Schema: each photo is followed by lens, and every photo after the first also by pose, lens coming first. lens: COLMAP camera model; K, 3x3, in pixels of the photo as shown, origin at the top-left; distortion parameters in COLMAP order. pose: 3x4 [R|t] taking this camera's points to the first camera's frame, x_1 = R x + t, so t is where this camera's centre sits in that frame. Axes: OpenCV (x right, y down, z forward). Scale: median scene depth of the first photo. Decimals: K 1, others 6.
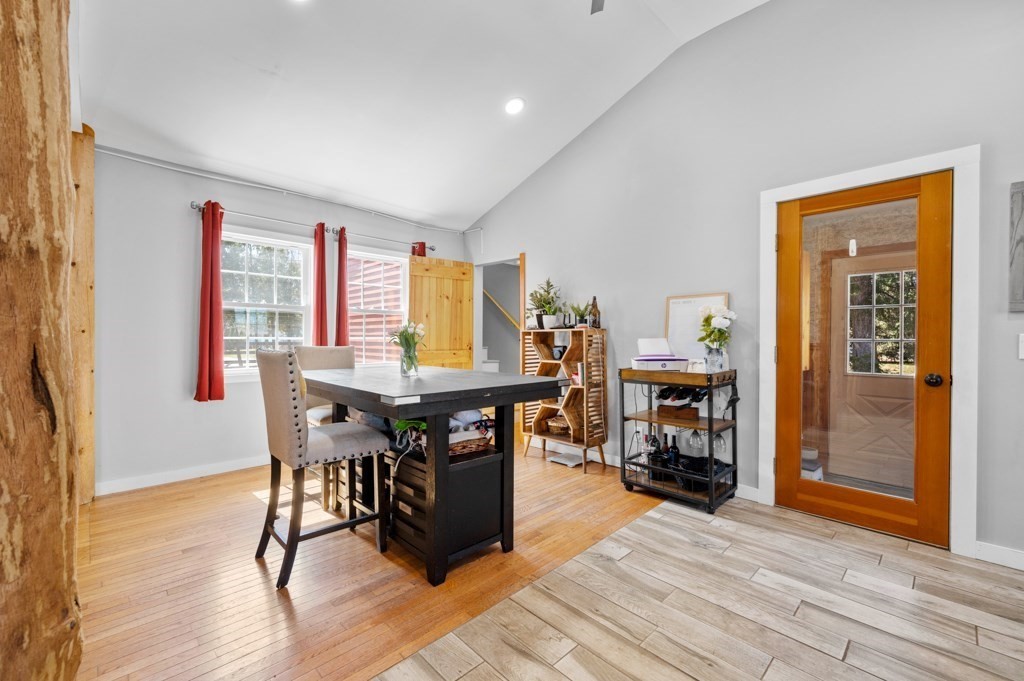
lens RADIAL K [[423.1, 0, 512.8], [0, 423.1, 340.9], [0, 0, 1]] dist [-0.003369, -0.000052]
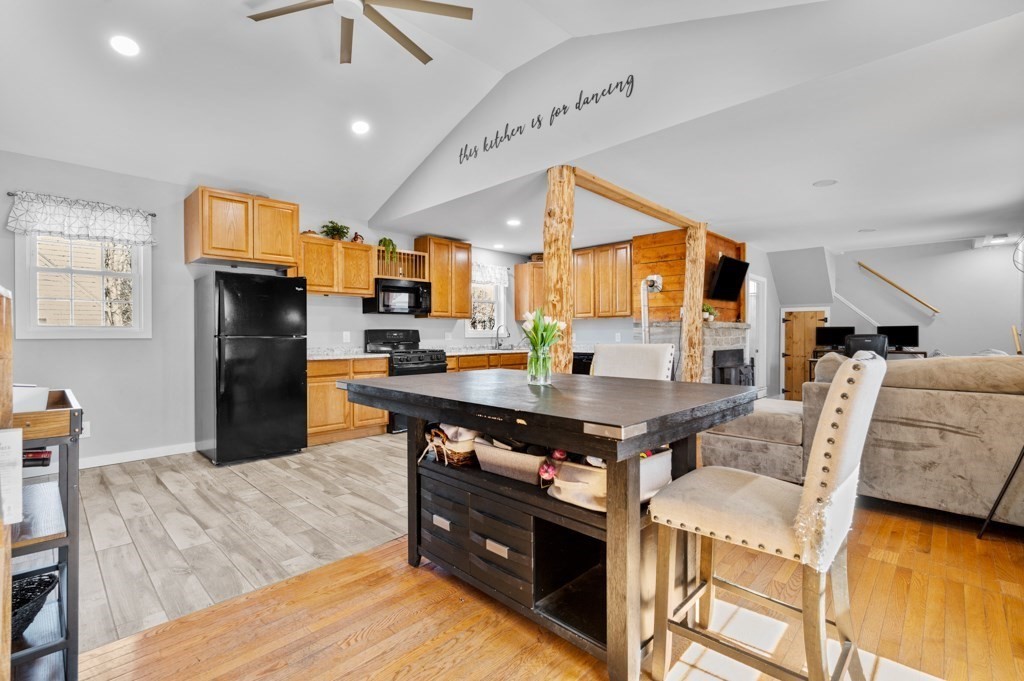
lens RADIAL K [[452.3, 0, 514.2], [0, 452.3, 339.3], [0, 0, 1]] dist [-0.001072, 0.000397]
pose [[-0.999417, -0.000044, -0.034128, -0.221520], [-0.000490, 0.999914, 0.013076, -0.005362], [0.034125, 0.013085, -0.999332, 2.251362]]
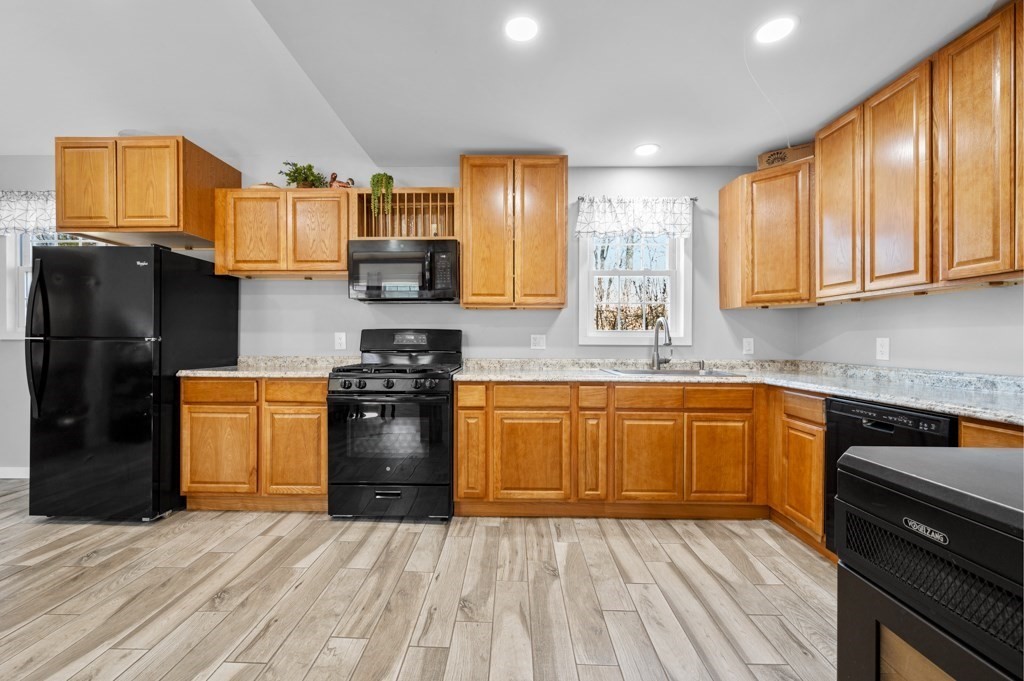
lens RADIAL K [[423.1, 0, 508.8], [0, 423.1, 342.0], [0, 0, 1]] dist [-0.003369, -0.000052]
pose [[-0.713029, -0.011879, 0.701034, -0.945850], [-0.005436, 0.999920, 0.011415, -0.001625], [-0.701114, 0.004328, -0.713036, 0.180335]]
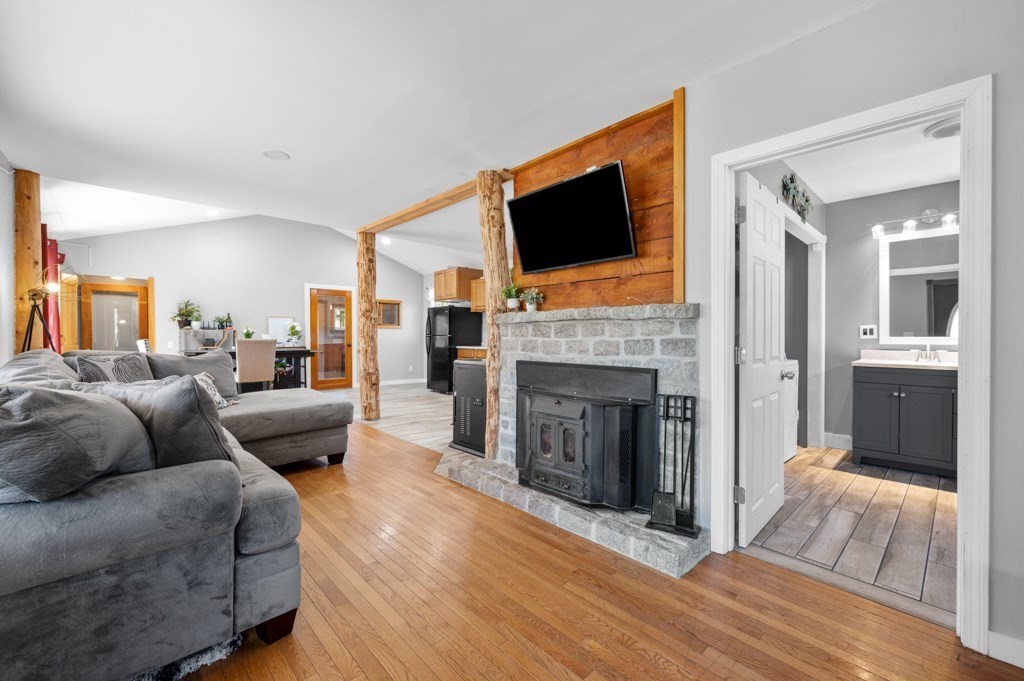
lens RADIAL K [[423.1, 0, 519.4], [0, 423.1, 339.4], [0, 0, 1]] dist [-0.003369, -0.000052]
pose [[0.004232, -0.011762, 0.999922, -3.282540], [0.006686, 0.999909, 0.011734, 0.002392], [-0.999969, 0.006636, 0.004310, -0.658598]]
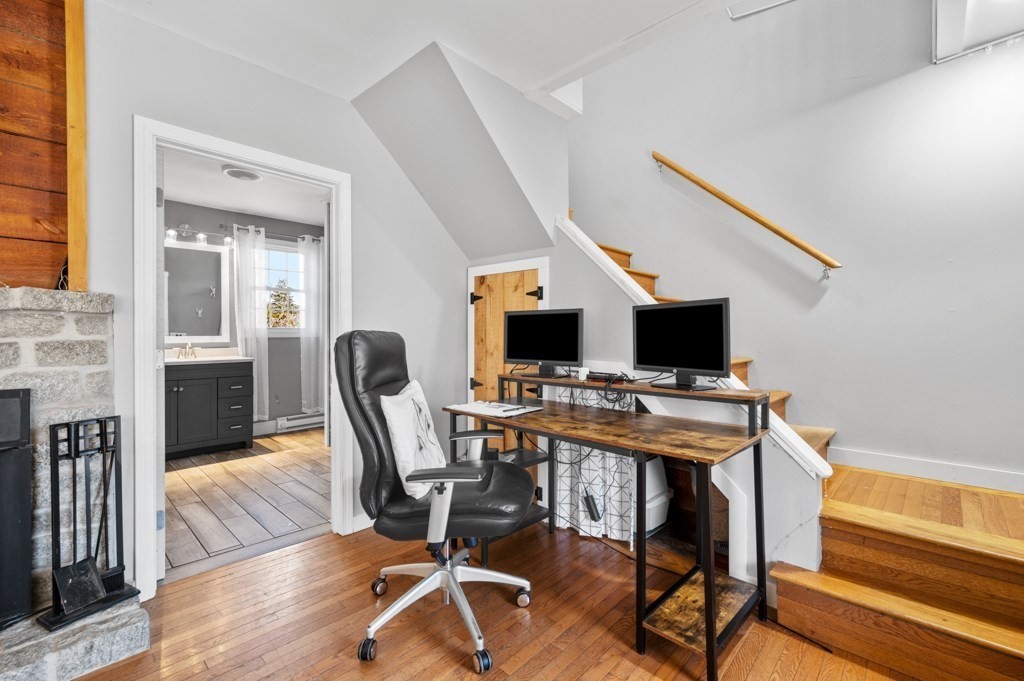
lens RADIAL K [[423.1, 0, 509.9], [0, 423.1, 333.7], [0, 0, 1]] dist [-0.003369, -0.000052]
pose [[-0.999479, 0.000580, -0.032269, -2.917998], [0.000346, 0.999974, 0.007265, -0.002868], [0.032273, 0.007250, -0.999453, -0.221158]]
